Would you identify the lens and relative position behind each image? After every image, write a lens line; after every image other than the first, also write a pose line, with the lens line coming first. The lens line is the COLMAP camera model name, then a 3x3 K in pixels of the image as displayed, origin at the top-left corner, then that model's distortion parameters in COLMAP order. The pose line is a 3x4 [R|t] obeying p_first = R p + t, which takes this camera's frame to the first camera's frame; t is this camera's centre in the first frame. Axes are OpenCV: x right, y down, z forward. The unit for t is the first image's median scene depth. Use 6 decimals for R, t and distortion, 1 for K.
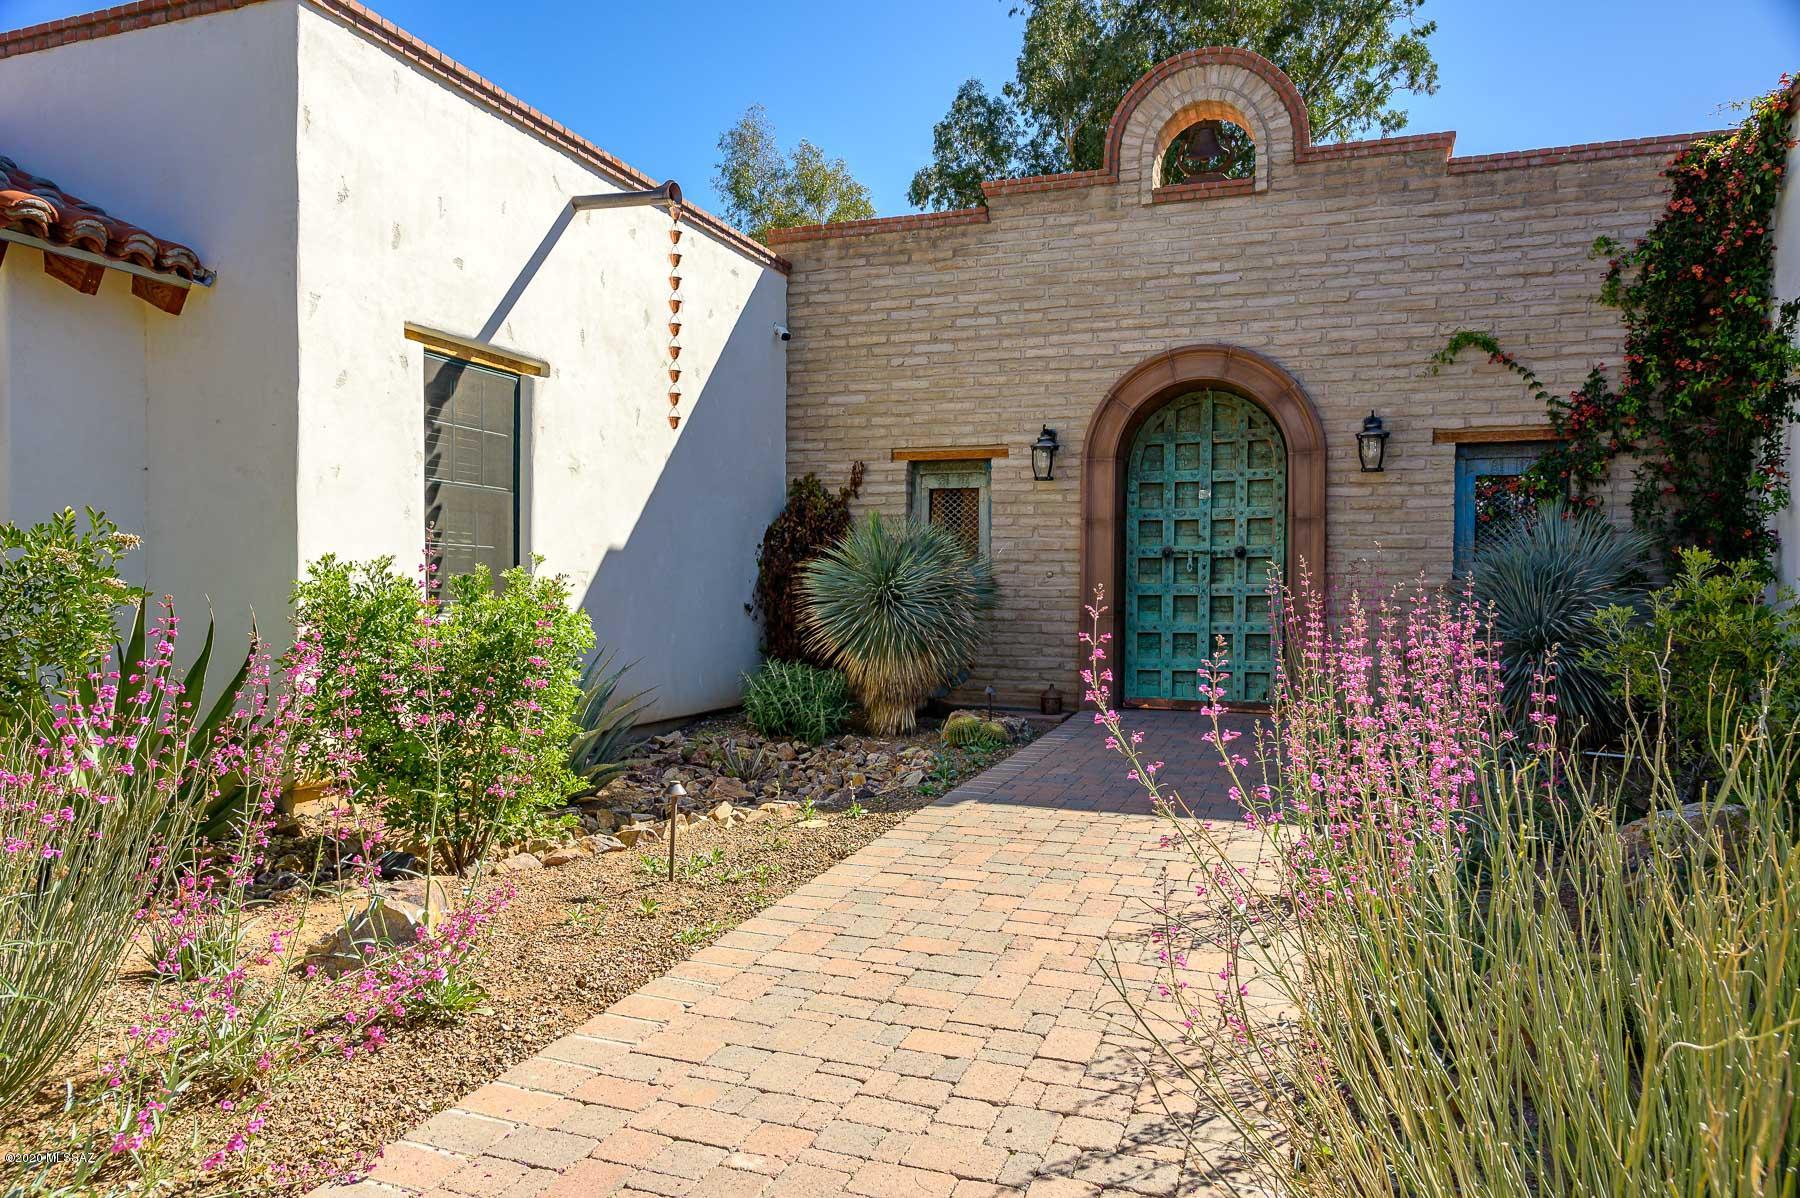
lens RADIAL K [[1199.3, 0, 900.0], [0, 1199.3, 599.0], [0, 0, 1]] dist [0.002668, 0.000980]
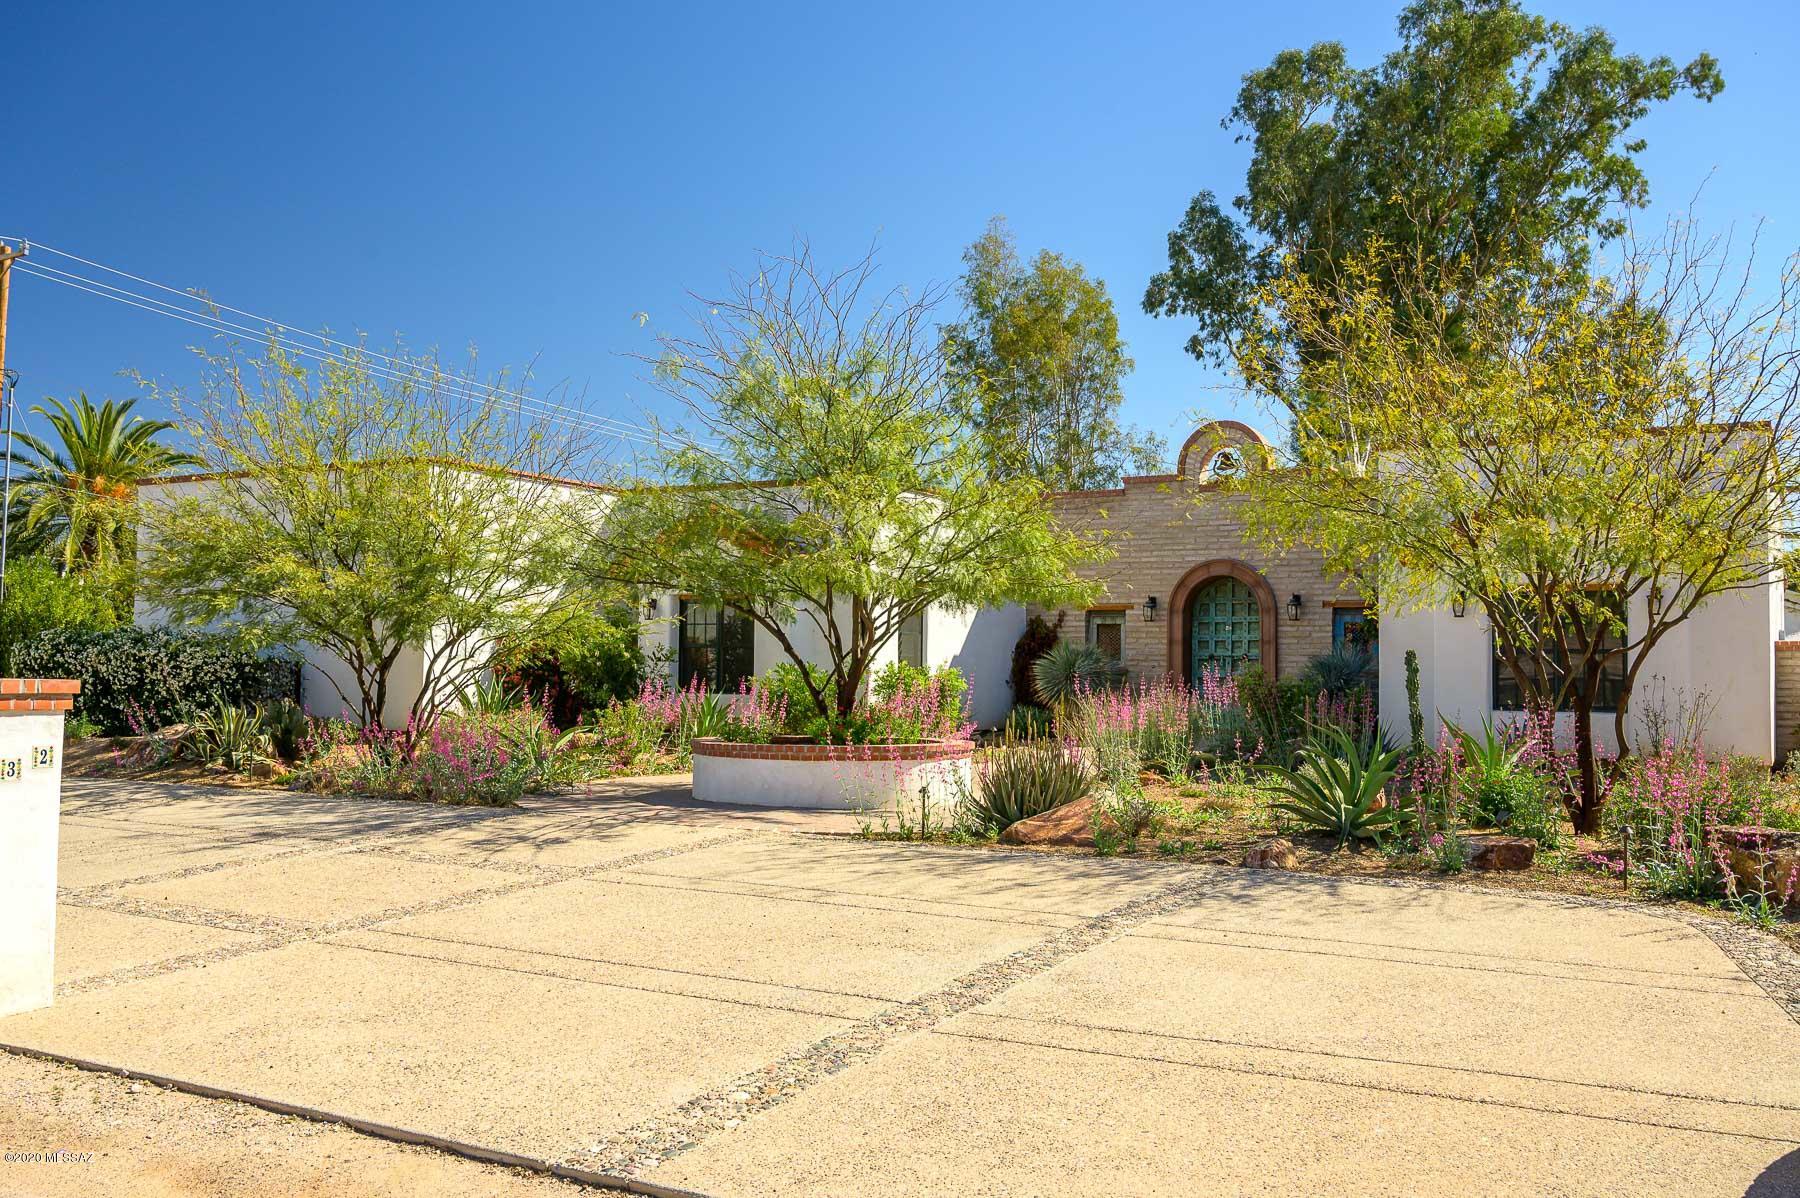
lens RADIAL K [[1614.7, 0, 900.0], [0, 1614.7, 599.0], [0, 0, 1]] dist [-0.000235, 0.000560]
pose [[0.985265, -0.001832, -0.171028, 0.164034], [-0.008270, 0.998263, -0.058335, 0.027701], [0.170837, 0.058890, 0.983538, -1.743537]]
